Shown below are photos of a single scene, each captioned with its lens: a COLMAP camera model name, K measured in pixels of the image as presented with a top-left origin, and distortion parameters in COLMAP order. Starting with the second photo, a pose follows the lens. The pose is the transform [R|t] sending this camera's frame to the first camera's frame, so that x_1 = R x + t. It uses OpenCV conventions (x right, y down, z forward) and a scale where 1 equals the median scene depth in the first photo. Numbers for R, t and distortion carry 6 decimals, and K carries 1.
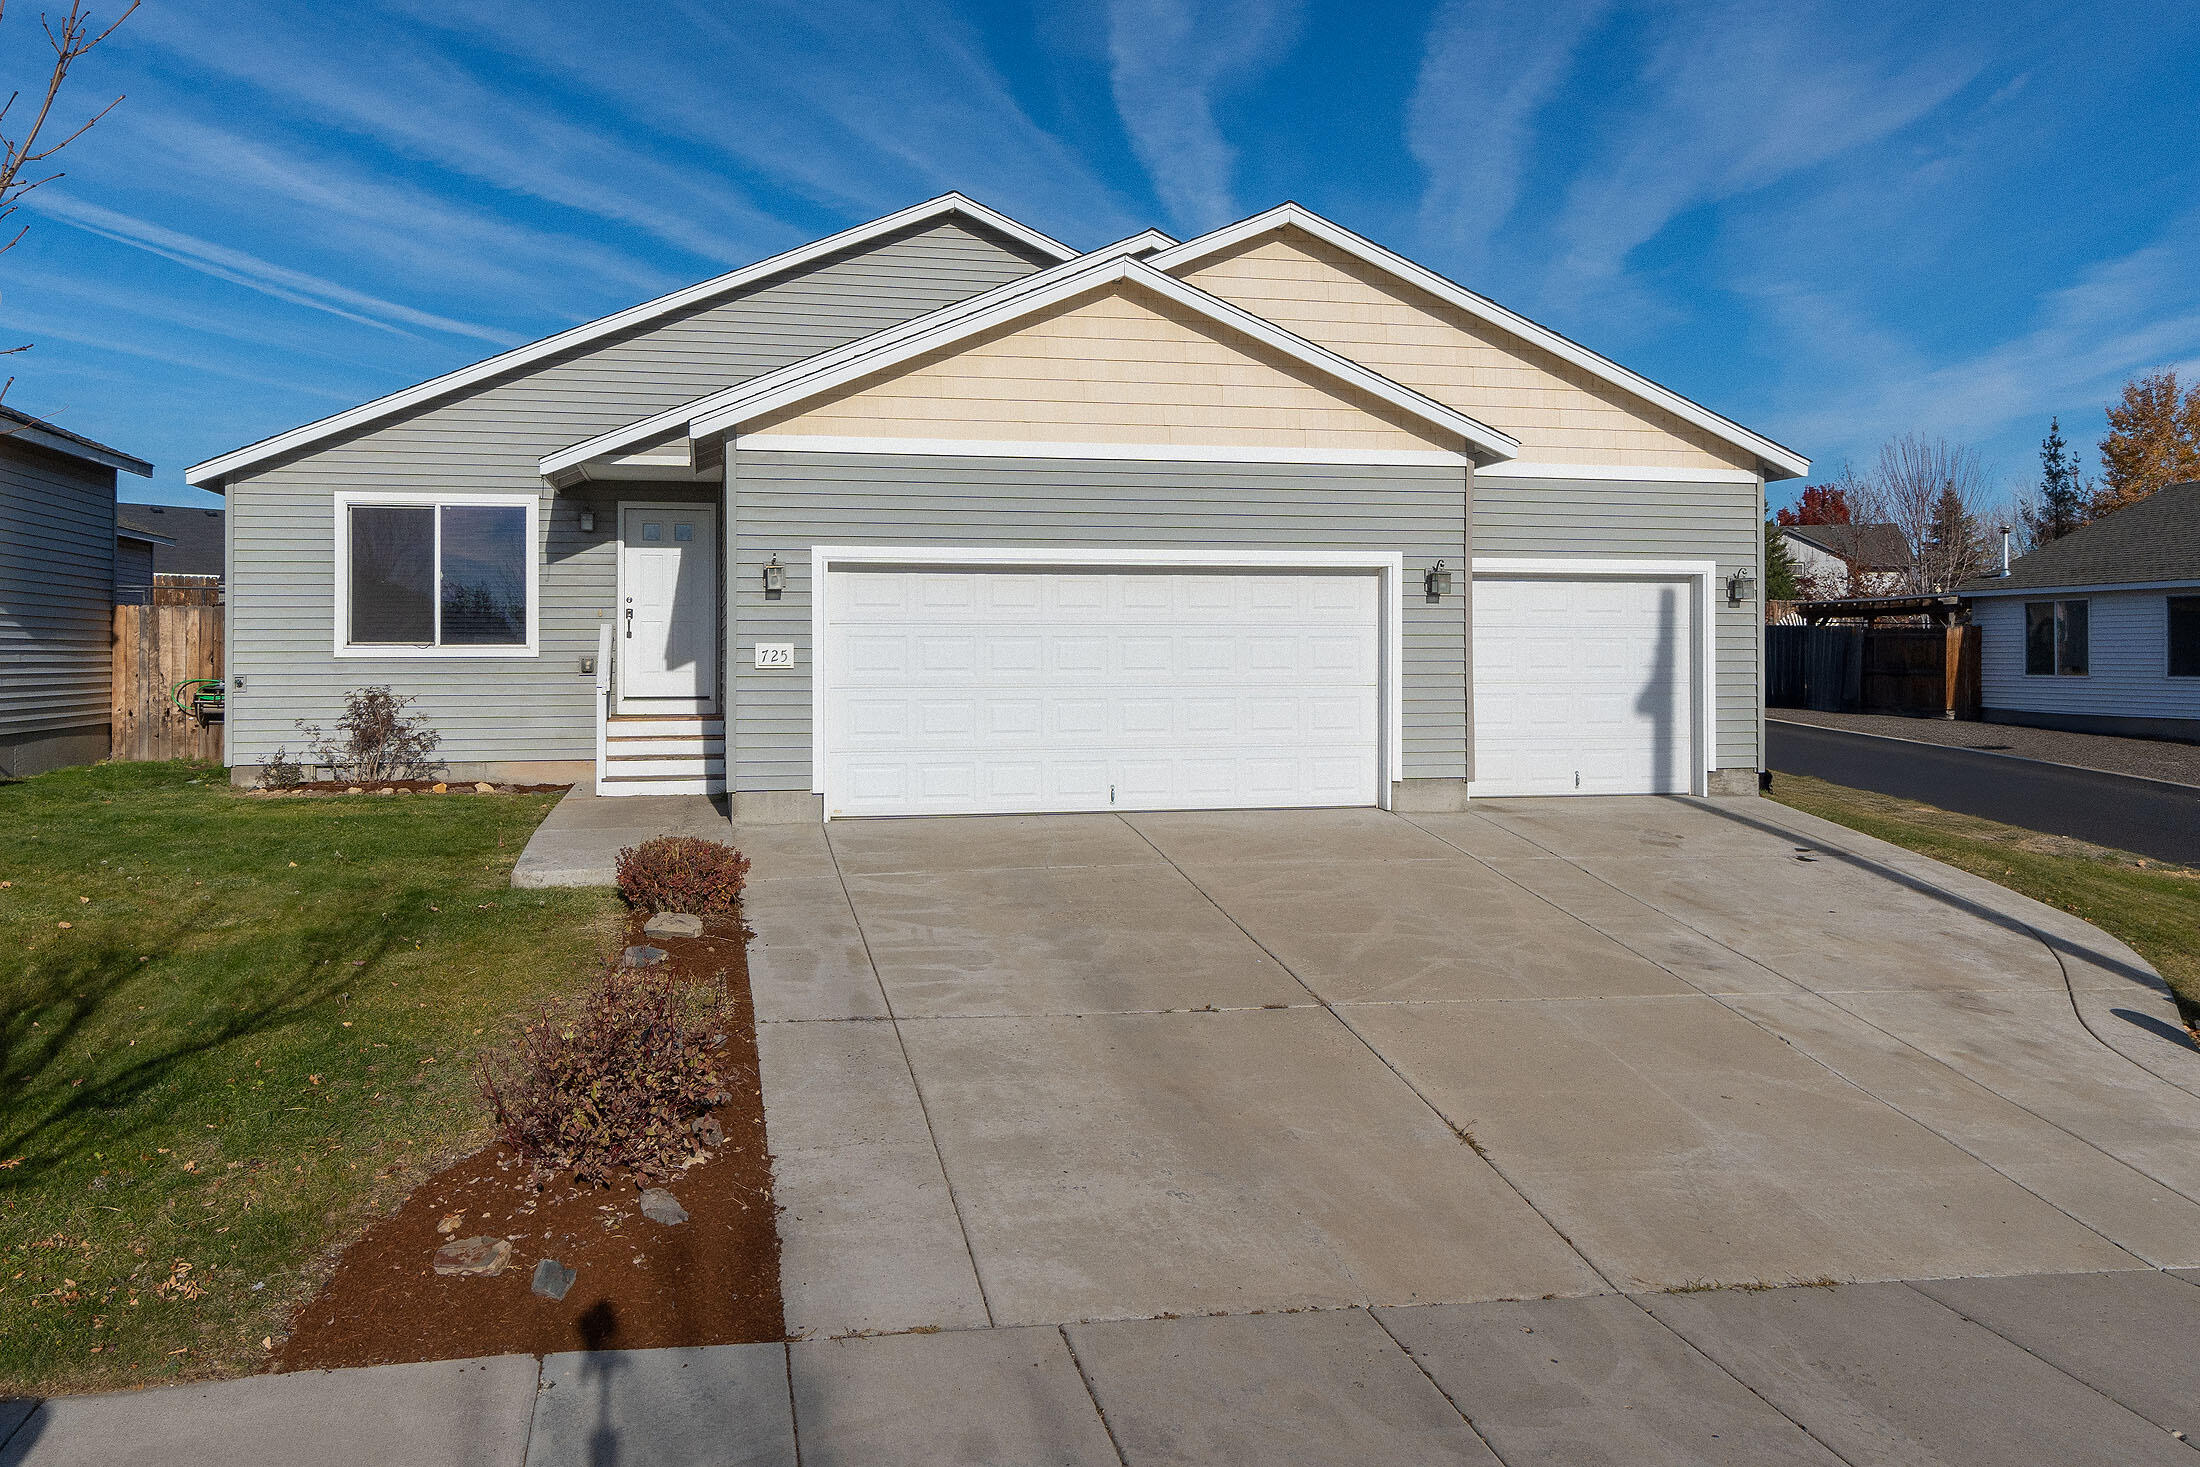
lens RADIAL K [[1618.2, 0, 1059.0], [0, 1618.2, 633.4], [0, 0, 1]] dist [-0.006742, 0.016790]
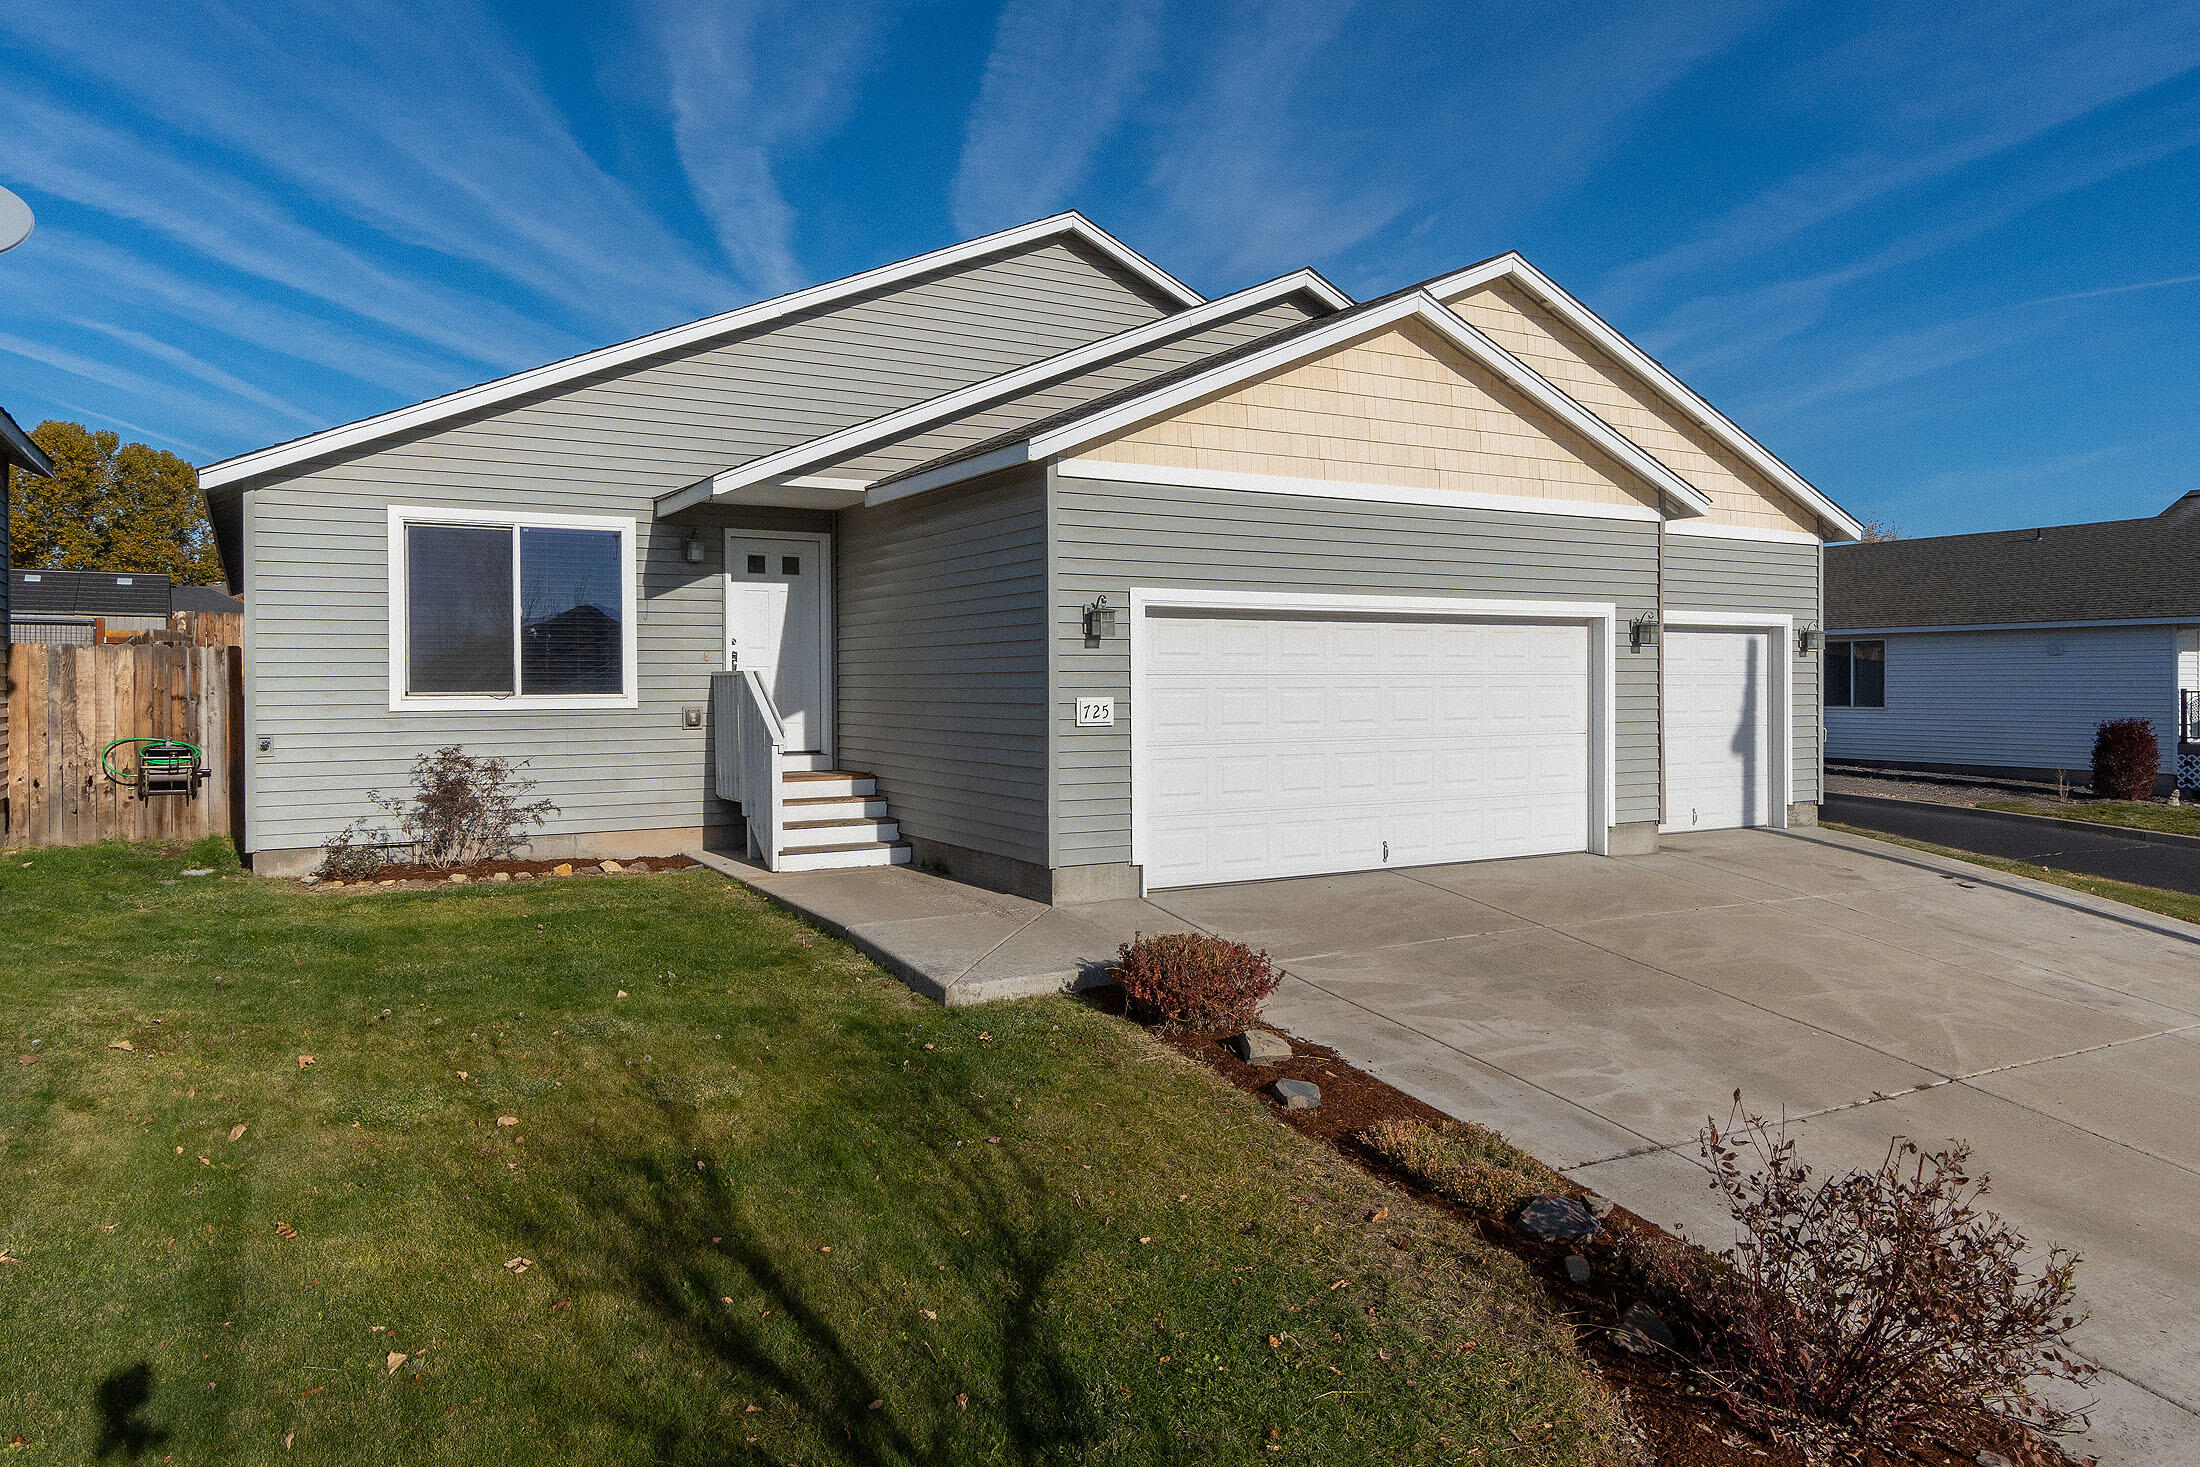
lens RADIAL K [[1474.9, 0, 1103.9], [0, 1474.9, 682.6], [0, 0, 1]] dist [-0.005555, 0.000273]
pose [[0.947206, -0.002080, 0.320619, -0.346062], [-0.002472, 0.999902, 0.013790, -0.010532], [-0.320616, -0.013854, 0.947108, 0.190781]]
